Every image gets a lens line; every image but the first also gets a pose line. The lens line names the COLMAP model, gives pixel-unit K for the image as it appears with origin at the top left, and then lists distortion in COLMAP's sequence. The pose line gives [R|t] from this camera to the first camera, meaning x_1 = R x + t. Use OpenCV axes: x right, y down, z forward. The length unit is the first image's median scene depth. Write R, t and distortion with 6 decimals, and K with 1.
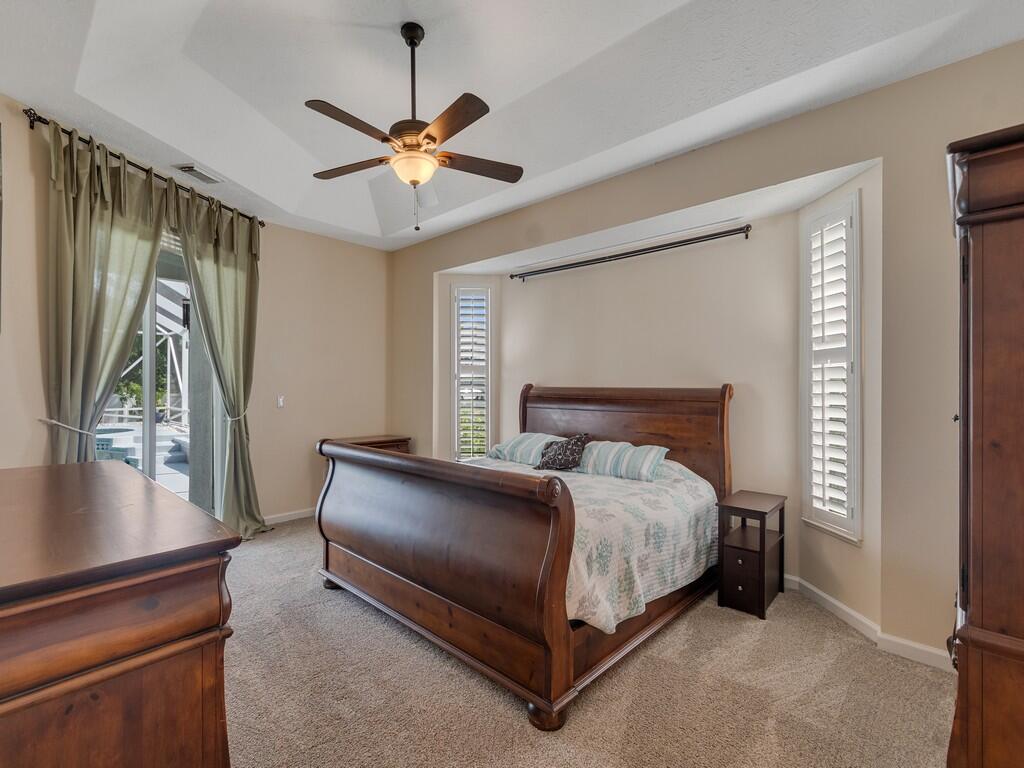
lens RADIAL K [[469.6, 0, 488.4], [0, 469.6, 387.3], [0, 0, 1]] dist [0.003583, 0.000121]
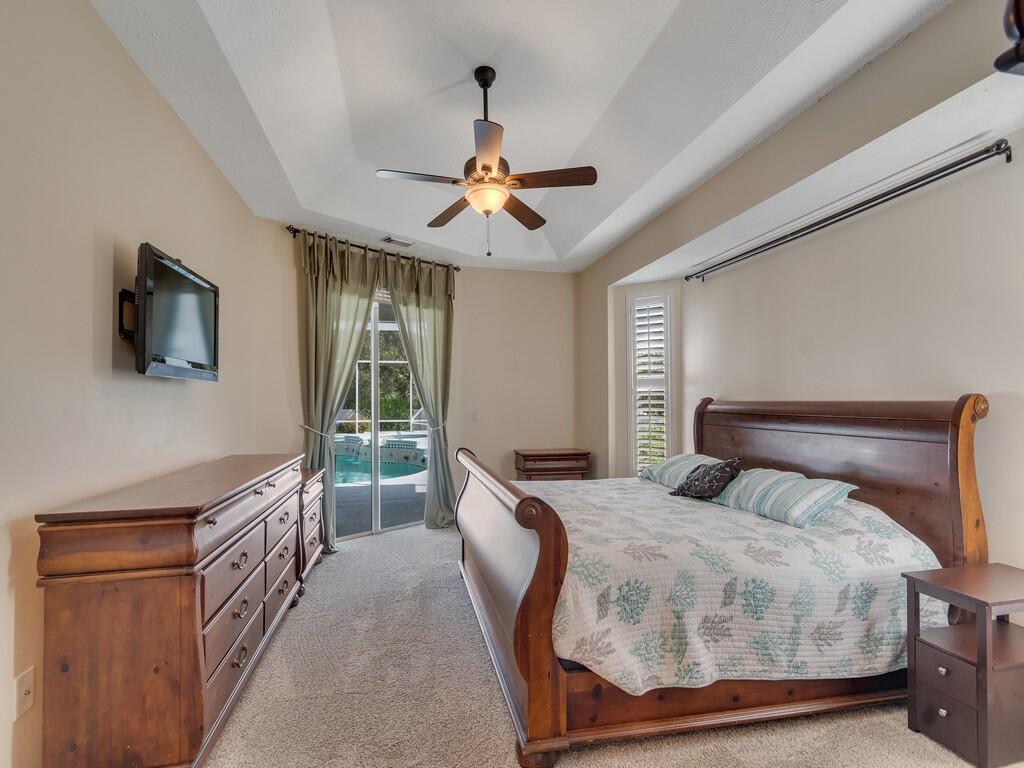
lens RADIAL K [[447.7, 0, 480.5], [0, 447.7, 397.5], [0, 0, 1]] dist [0.001665, -0.000509]
pose [[0.823696, -0.012495, -0.566895, 0.317801], [0.005652, 0.999888, -0.013825, 0.002071], [0.567004, 0.008183, 0.823674, 0.117424]]
